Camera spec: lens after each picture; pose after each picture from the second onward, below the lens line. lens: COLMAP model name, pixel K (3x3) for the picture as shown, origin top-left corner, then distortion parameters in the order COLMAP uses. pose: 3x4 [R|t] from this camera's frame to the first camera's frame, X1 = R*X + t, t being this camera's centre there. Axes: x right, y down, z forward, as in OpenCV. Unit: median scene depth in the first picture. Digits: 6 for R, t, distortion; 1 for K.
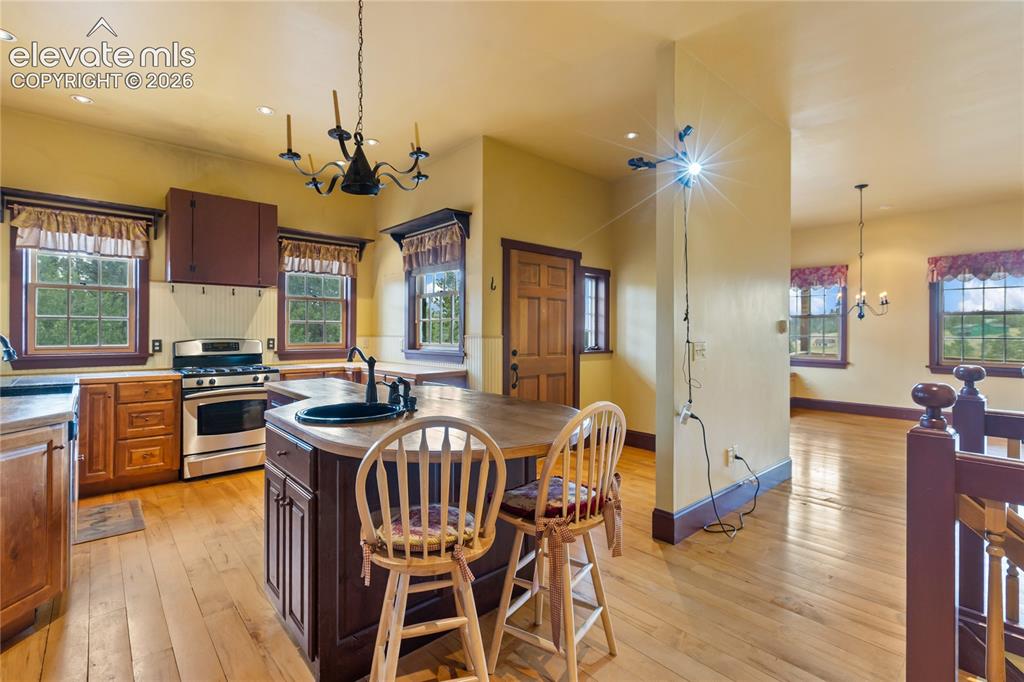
lens RADIAL K [[467.7, 0, 511.5], [0, 467.7, 333.3], [0, 0, 1]] dist [0.001563, -0.000147]
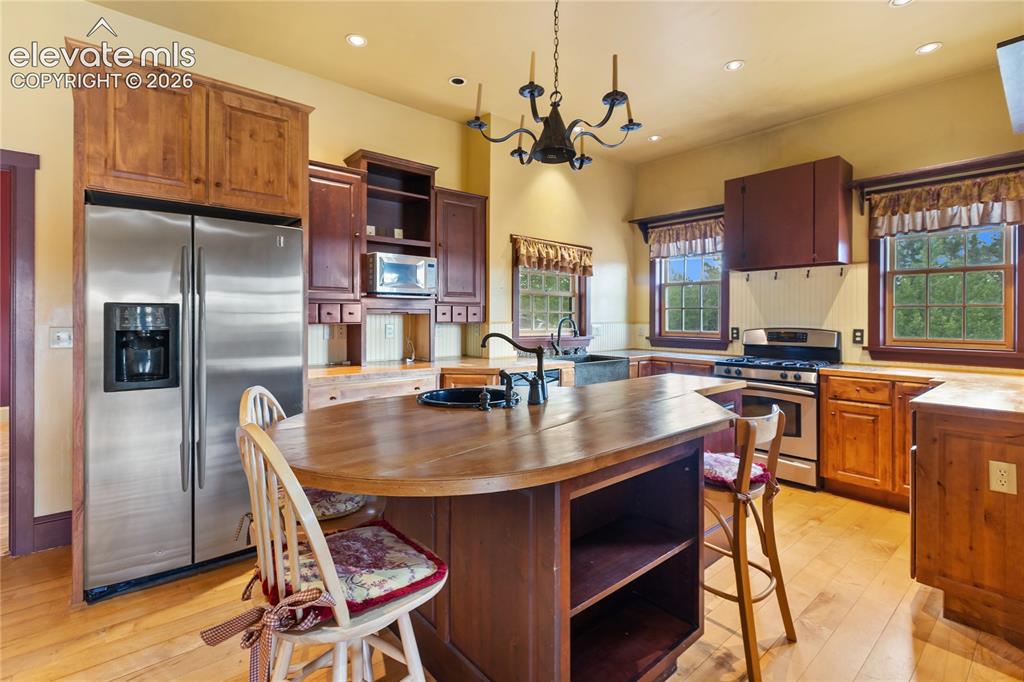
lens RADIAL K [[467.7, 0, 502.5], [0, 467.7, 318.4], [0, 0, 1]] dist [0.001563, -0.000147]
pose [[-0.032836, 0.003101, -0.999456, 0.302230], [-0.004154, 0.999986, 0.003239, -0.007718], [0.999452, 0.004258, -0.032822, 0.502029]]
